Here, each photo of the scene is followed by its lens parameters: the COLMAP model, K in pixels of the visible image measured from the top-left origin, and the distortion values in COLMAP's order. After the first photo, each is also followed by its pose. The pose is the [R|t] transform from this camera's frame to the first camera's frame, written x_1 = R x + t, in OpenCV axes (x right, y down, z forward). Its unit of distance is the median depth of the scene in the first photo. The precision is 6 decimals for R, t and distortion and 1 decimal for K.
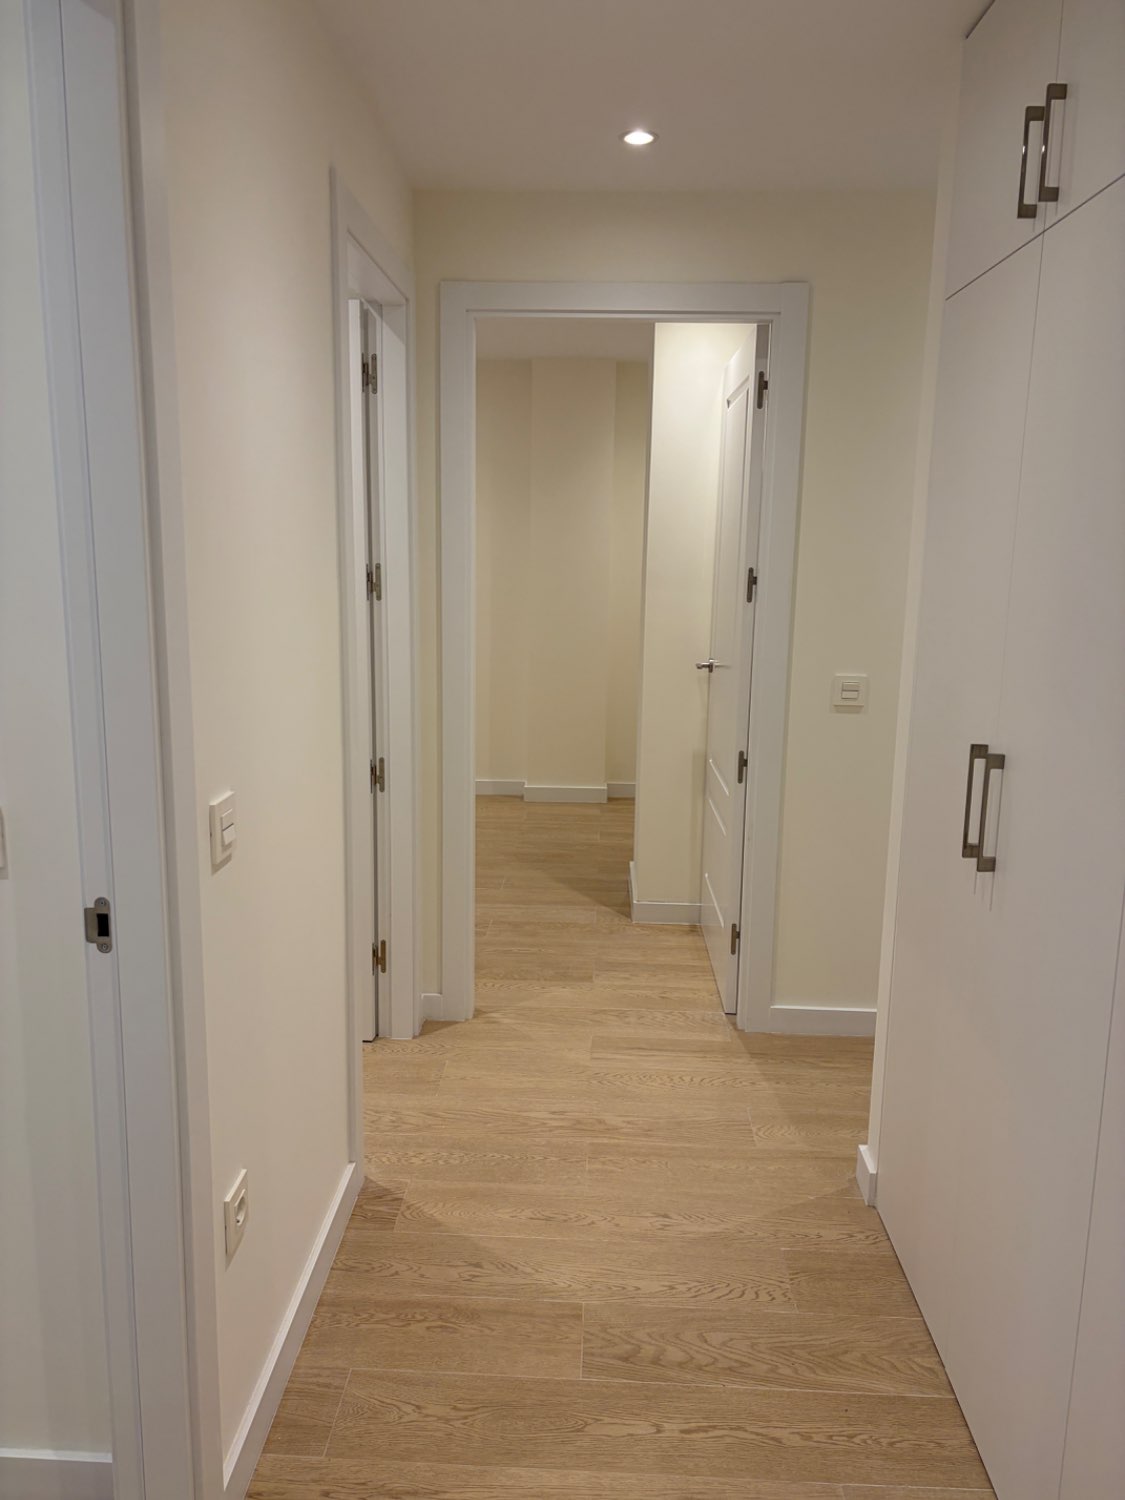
lens RADIAL K [[1142.7, 0, 559.5], [0, 1142.7, 748.0], [0, 0, 1]] dist [0.043502, -0.030005]
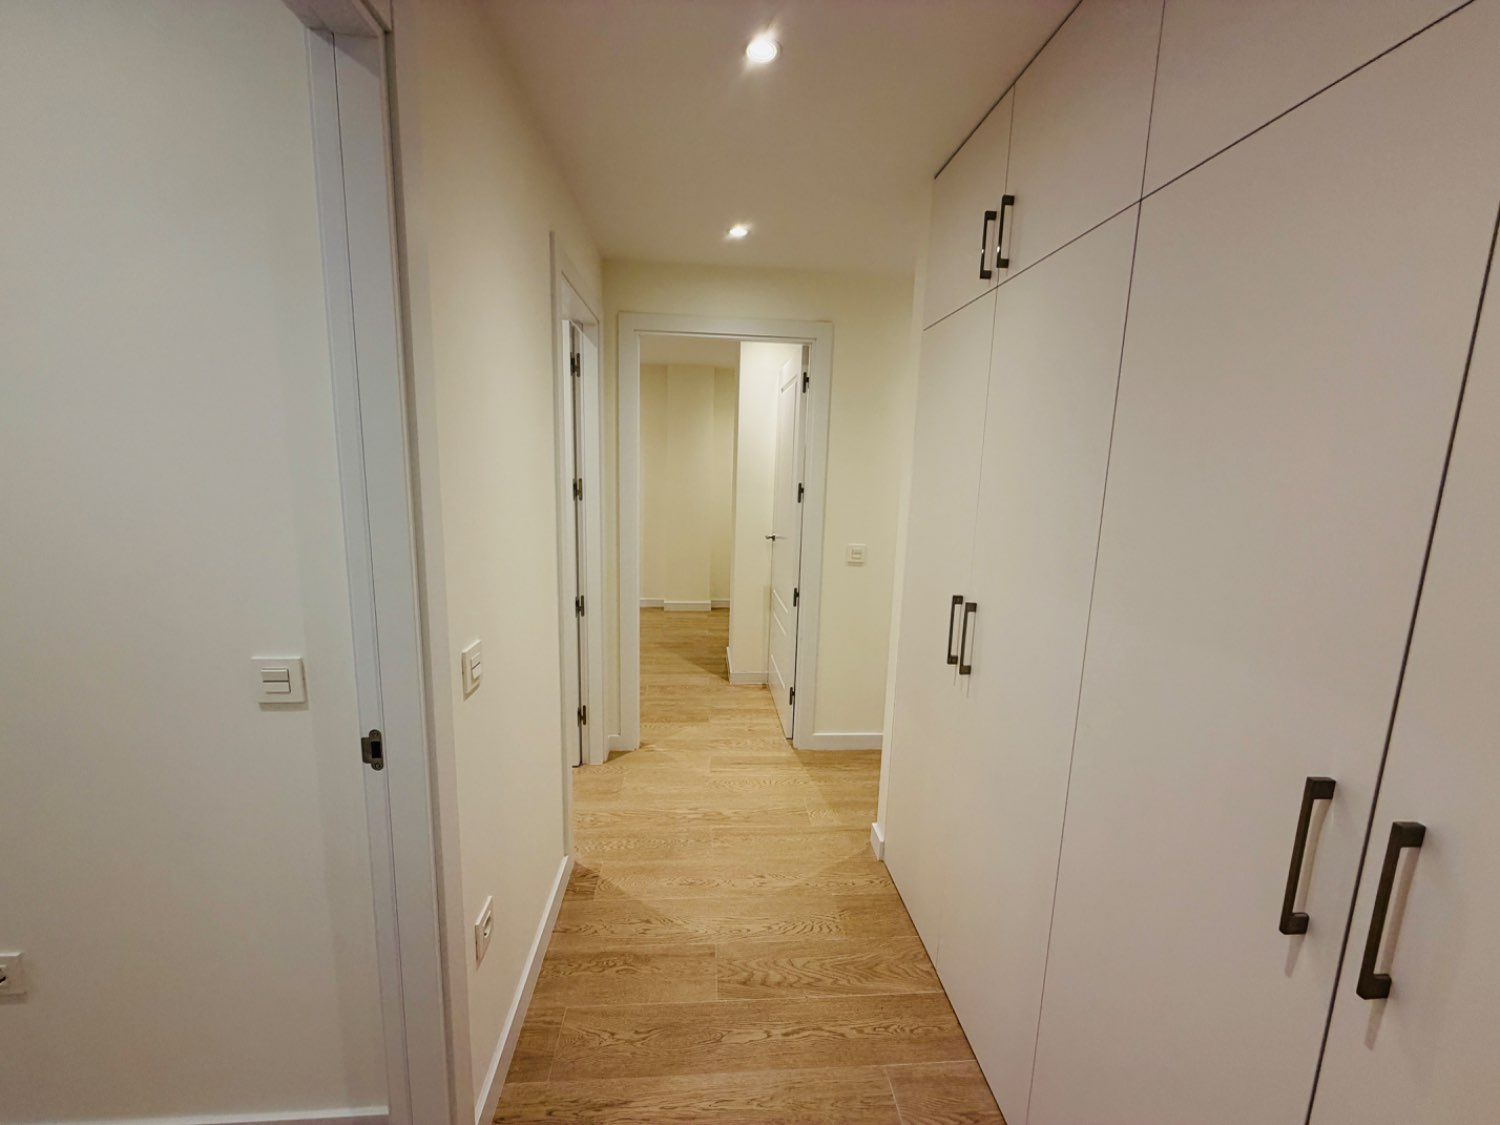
lens RADIAL K [[599.3, 0, 750.5], [0, 599.3, 563.9], [0, 0, 1]] dist [0.000023, -0.000360]
pose [[0.992650, -0.005714, 0.120883, -0.026252], [0.007447, 0.999876, -0.013895, -0.030806], [-0.120789, 0.014693, 0.992570, 0.145743]]
